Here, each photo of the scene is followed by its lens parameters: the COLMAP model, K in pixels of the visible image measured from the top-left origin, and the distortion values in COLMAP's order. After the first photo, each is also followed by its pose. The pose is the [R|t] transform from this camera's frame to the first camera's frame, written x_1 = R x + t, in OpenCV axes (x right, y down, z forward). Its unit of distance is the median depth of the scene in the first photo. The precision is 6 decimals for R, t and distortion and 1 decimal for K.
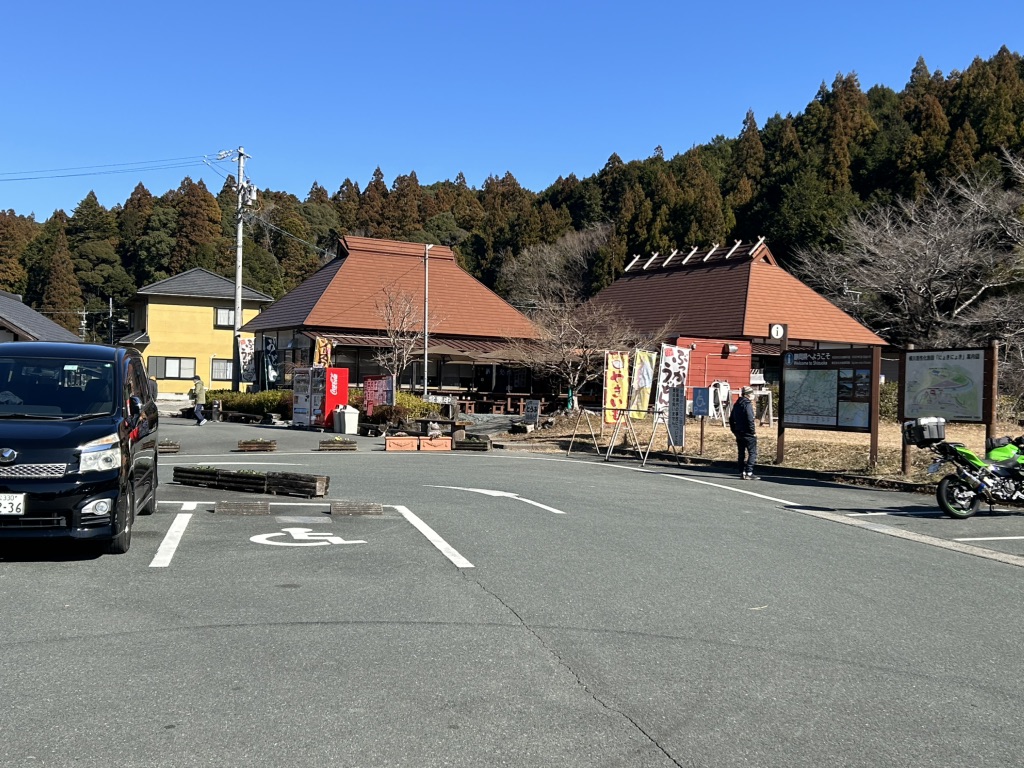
lens RADIAL K [[1175.1, 0, 525.0], [0, 1175.1, 386.0], [0, 0, 1]] dist [0.182130, -0.545770]
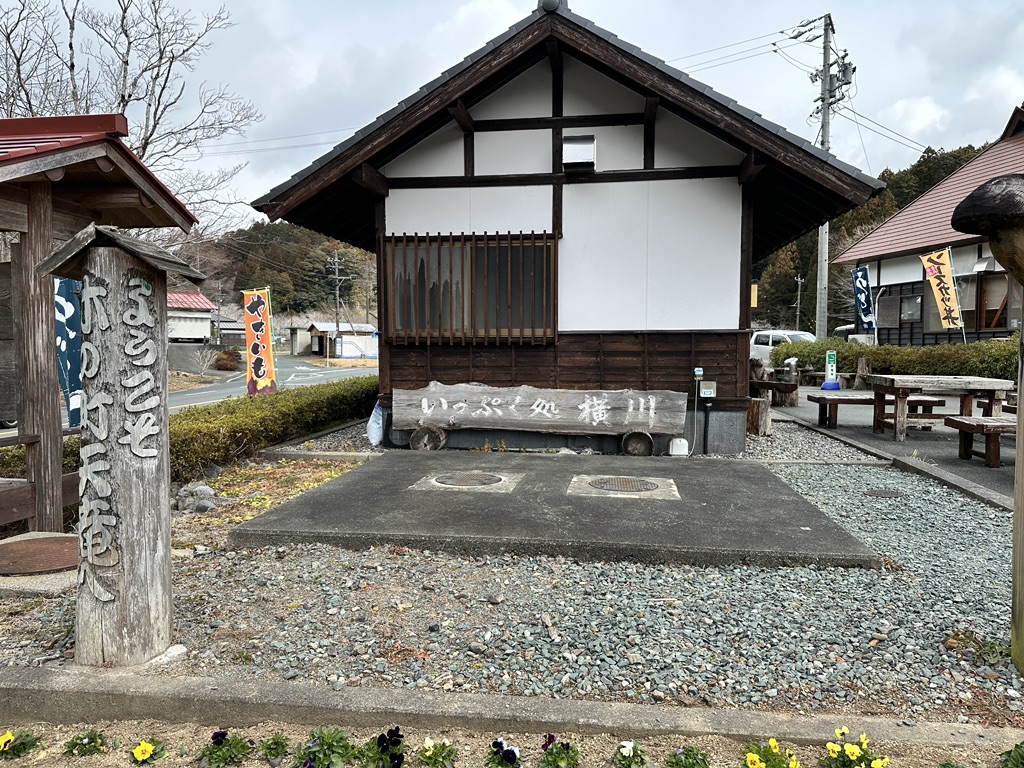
lens RADIAL K [[717.9, 0, 511.3], [0, 717.9, 385.5], [0, 0, 1]] dist [0.116088, -0.171562]
pose [[0.938275, -0.006950, -0.345819, -0.083731], [0.026009, 0.998385, 0.050504, 0.000494], [0.344910, -0.056381, 0.936941, 0.153815]]
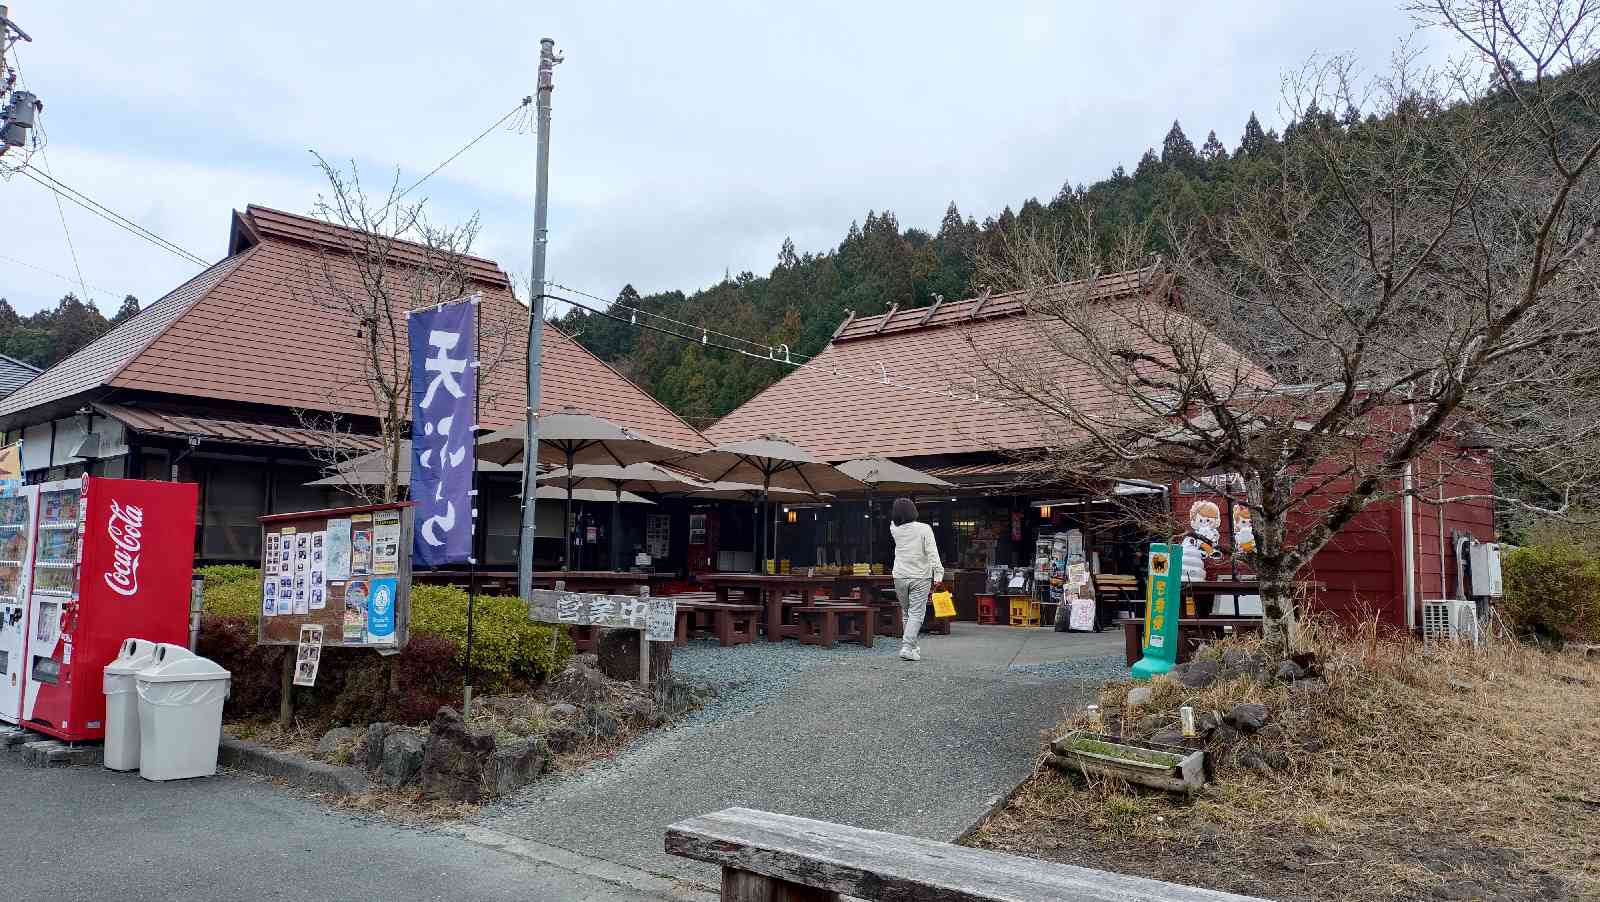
lens RADIAL K [[1197.6, 0, 809.0], [0, 1197.6, 467.3], [0, 0, 1]] dist [0.052784, -0.003915]
pose [[0.967300, 0.012801, 0.253311, -0.020103], [0.005872, 0.997327, -0.072826, 0.000116], [-0.253567, 0.071932, 0.964640, 0.159269]]
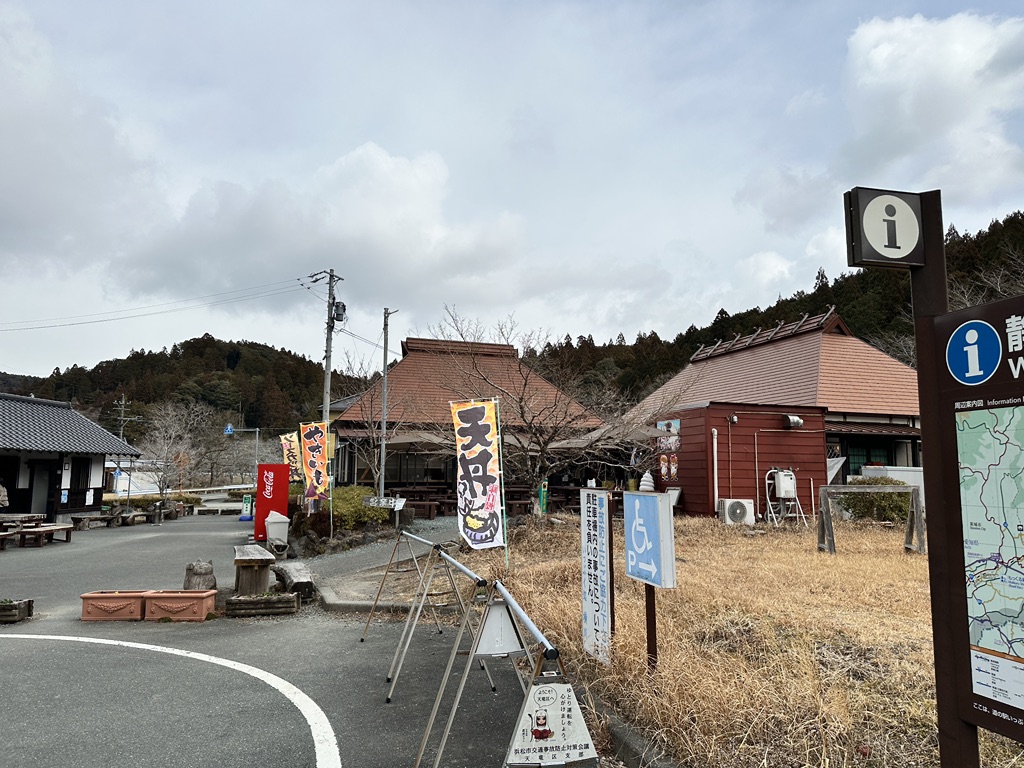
lens RADIAL K [[717.9, 0, 511.3], [0, 717.9, 385.5], [0, 0, 1]] dist [0.116088, -0.171562]
pose [[0.972851, -0.050631, -0.225824, 0.024534], [0.022699, 0.991946, -0.124614, -0.000659], [0.230315, 0.116105, 0.966165, 0.120309]]
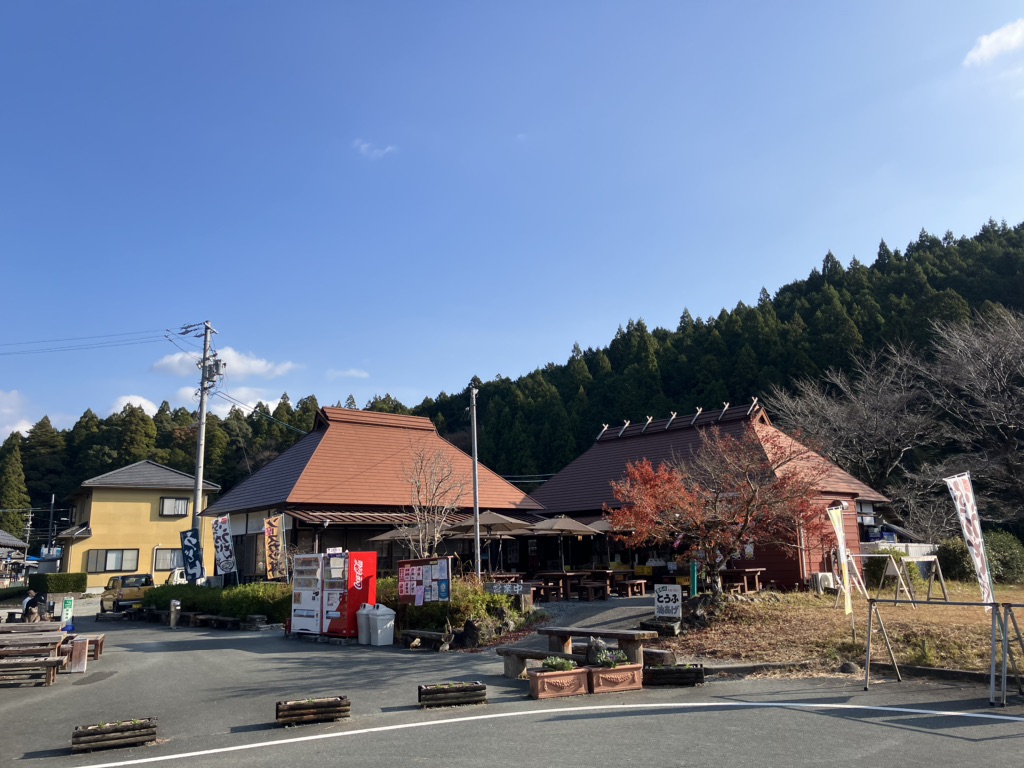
lens RADIAL K [[842.2, 0, 525.2], [0, 842.2, 388.5], [0, 0, 1]] dist [0.033088, -0.010395]
pose [[0.985764, -0.016127, 0.167360, -0.031664], [0.048127, 0.980805, -0.188961, -0.002359], [-0.161100, 0.194325, 0.967618, 0.098315]]
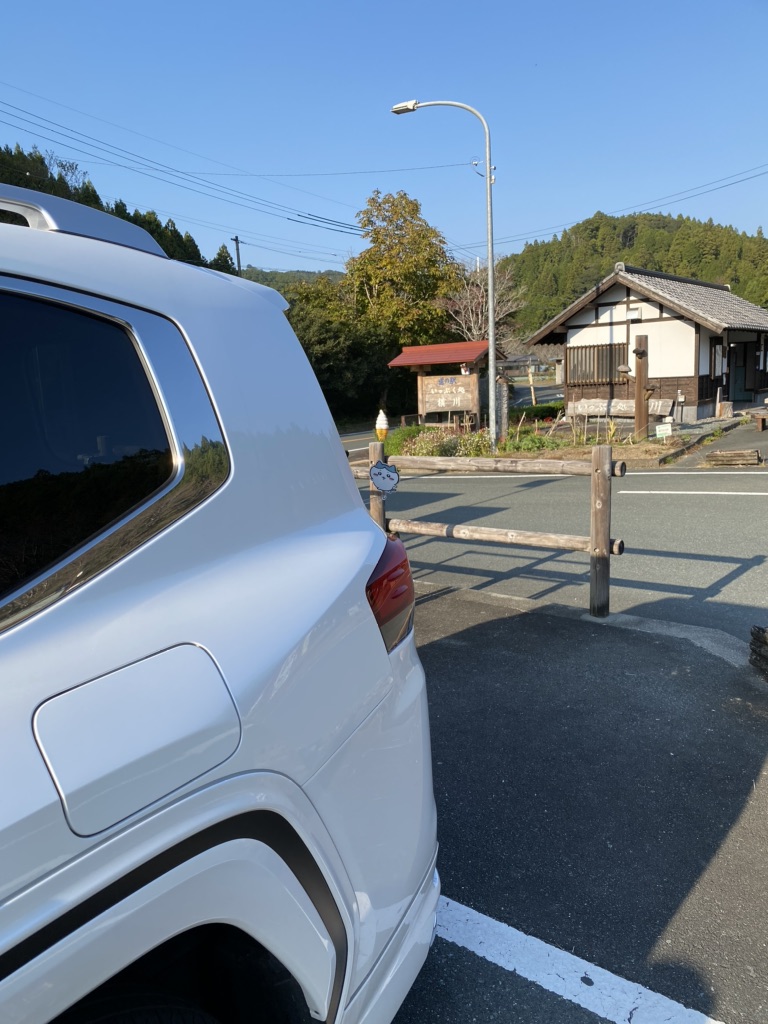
lens RADIAL K [[776.0, 0, 385.6], [0, 776.0, 511.0], [0, 0, 1]] dist [0.079461, -0.098251]
pose [[0.643701, 0.070909, -0.761985, -0.019993], [0.068484, 0.986366, 0.149642, -0.001083], [0.762207, -0.148508, 0.630068, 0.078153]]
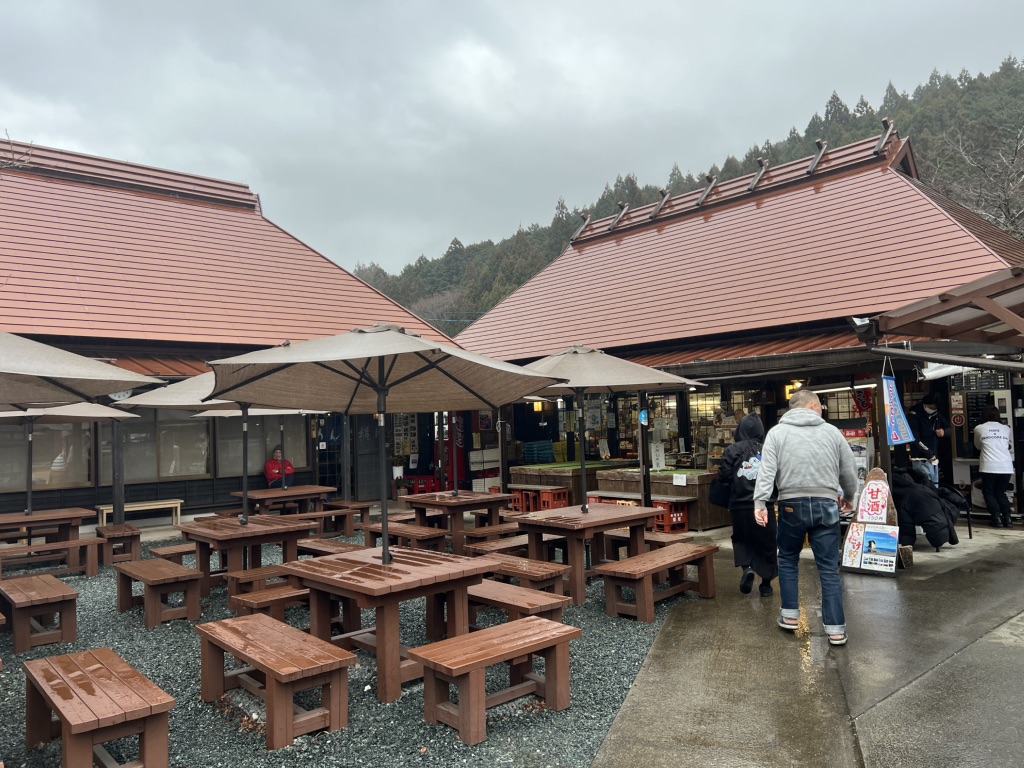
lens RADIAL K [[772.1, 0, 516.9], [0, 772.1, 391.0], [0, 0, 1]] dist [0.077209, -0.099054]
pose [[0.985563, -0.053424, 0.160660, -0.002853], [0.059016, 0.997799, -0.030238, -0.003853], [-0.158691, 0.039283, 0.986547, 0.204656]]
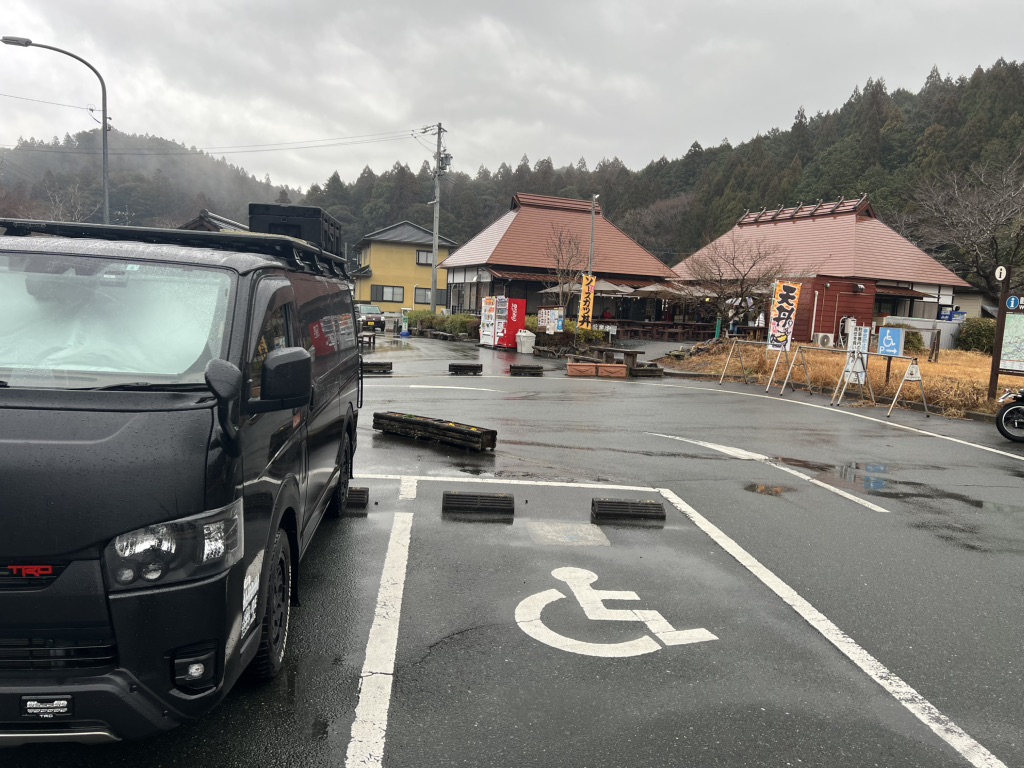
lens RADIAL K [[776.0, 0, 512.6], [0, 776.0, 393.3], [0, 0, 1]] dist [0.079461, -0.098251]
pose [[0.991311, 0.036100, -0.126485, -0.012853], [-0.022028, 0.993583, 0.110939, -0.001620], [0.129678, -0.107189, 0.985745, 0.043356]]
